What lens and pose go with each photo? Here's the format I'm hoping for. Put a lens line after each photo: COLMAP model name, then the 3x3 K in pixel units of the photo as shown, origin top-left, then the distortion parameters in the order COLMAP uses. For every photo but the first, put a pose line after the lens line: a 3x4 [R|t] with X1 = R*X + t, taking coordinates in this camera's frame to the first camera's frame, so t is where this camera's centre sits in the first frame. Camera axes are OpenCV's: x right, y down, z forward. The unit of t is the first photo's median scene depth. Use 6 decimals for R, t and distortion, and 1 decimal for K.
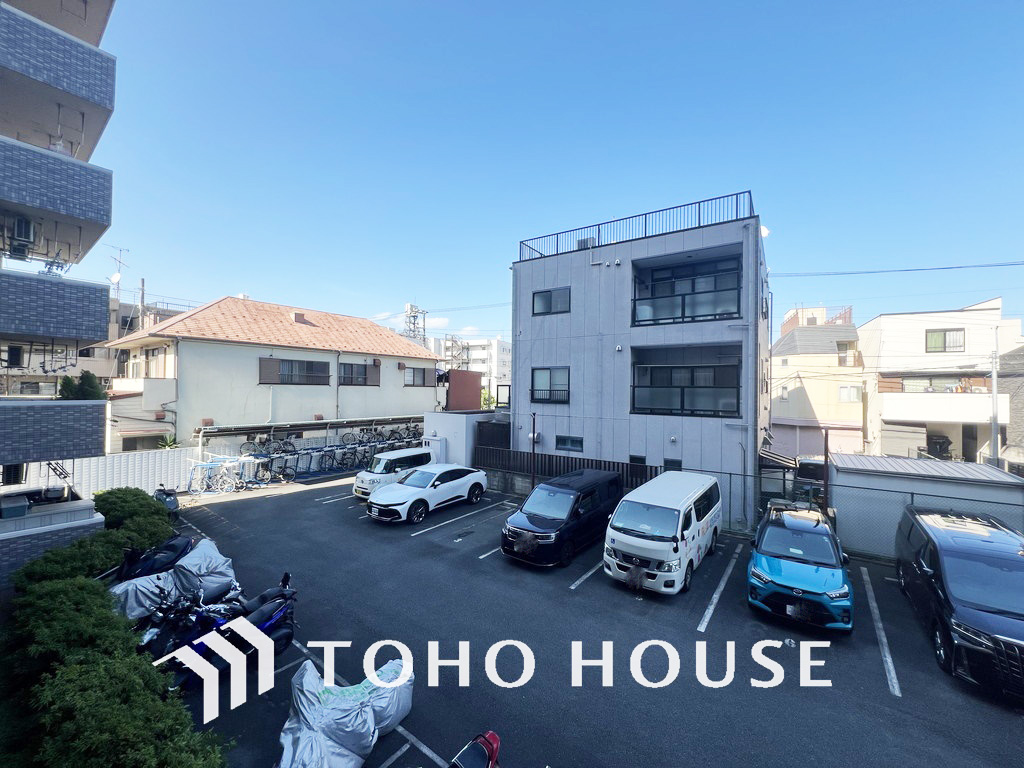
lens RADIAL K [[409.3, 0, 512.6], [0, 409.3, 388.2], [0, 0, 1]] dist [-0.002891, 0.000701]
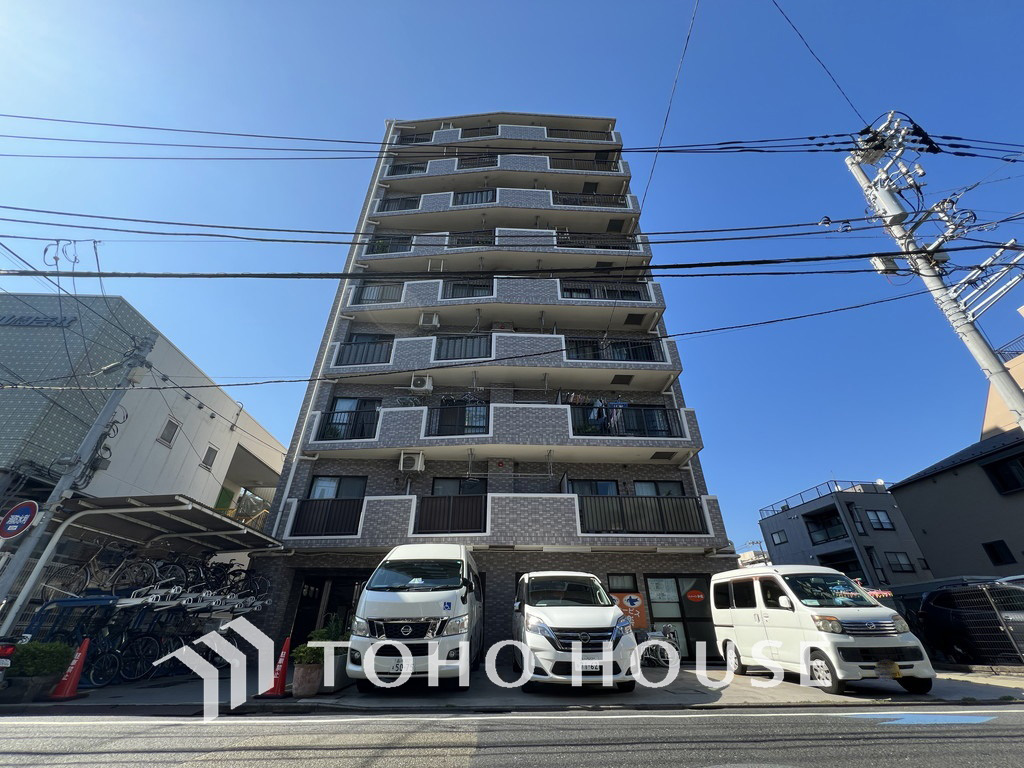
lens RADIAL K [[409.3, 0, 512.7], [0, 409.3, 384.1], [0, 0, 1]] dist [-0.002891, 0.000701]
pose [[0.635266, -0.419026, -0.648732, 1.078837], [0.017119, 0.847442, -0.530612, 0.255485], [0.772104, 0.325974, 0.545524, -1.758072]]
